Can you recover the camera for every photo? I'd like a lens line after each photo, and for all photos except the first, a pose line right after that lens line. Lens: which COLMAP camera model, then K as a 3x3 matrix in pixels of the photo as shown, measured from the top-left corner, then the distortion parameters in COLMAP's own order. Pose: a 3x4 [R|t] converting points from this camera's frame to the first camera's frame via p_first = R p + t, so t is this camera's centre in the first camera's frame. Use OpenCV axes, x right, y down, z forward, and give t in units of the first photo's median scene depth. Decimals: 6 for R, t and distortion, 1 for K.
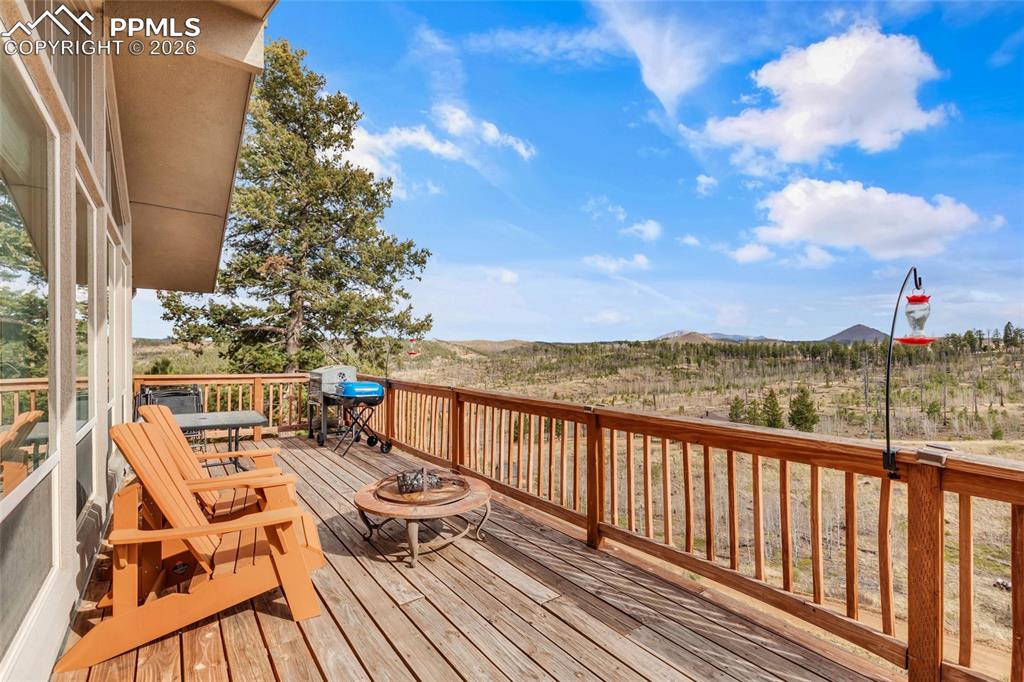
lens RADIAL K [[455.6, 0, 512.3], [0, 455.6, 348.3], [0, 0, 1]] dist [0.003696, 0.000376]
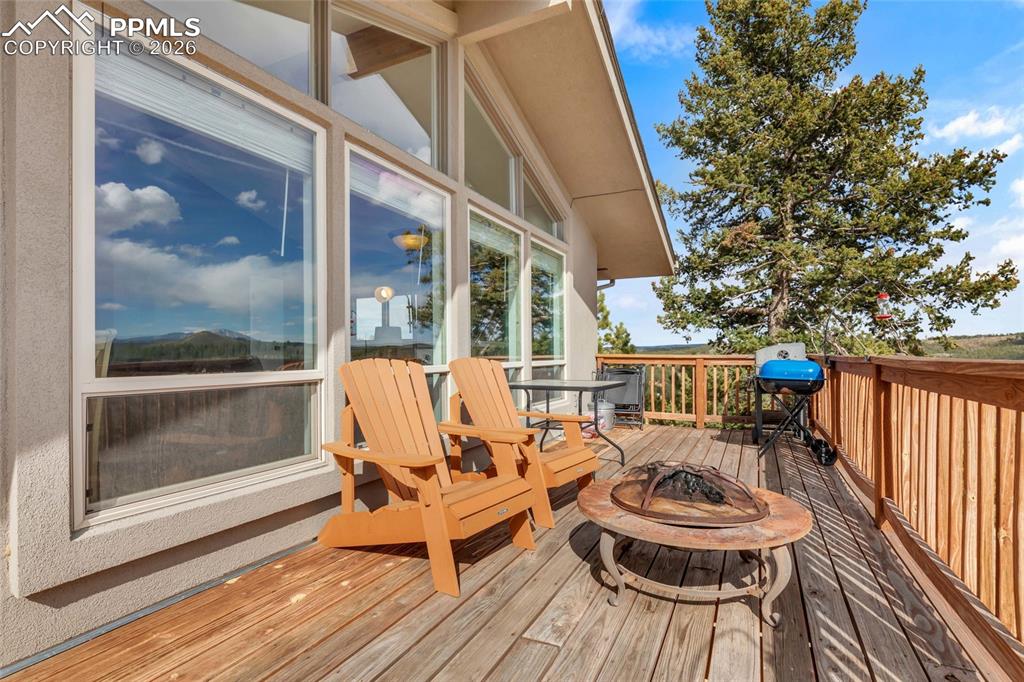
lens RADIAL K [[496.2, 0, 513.2], [0, 496.2, 349.6], [0, 0, 1]] dist [0.001313, 0.000353]
pose [[0.452562, -0.020967, -0.891487, 0.107218], [0.017576, 0.999739, -0.014591, 0.039969], [0.891560, -0.009065, 0.452812, 0.171062]]
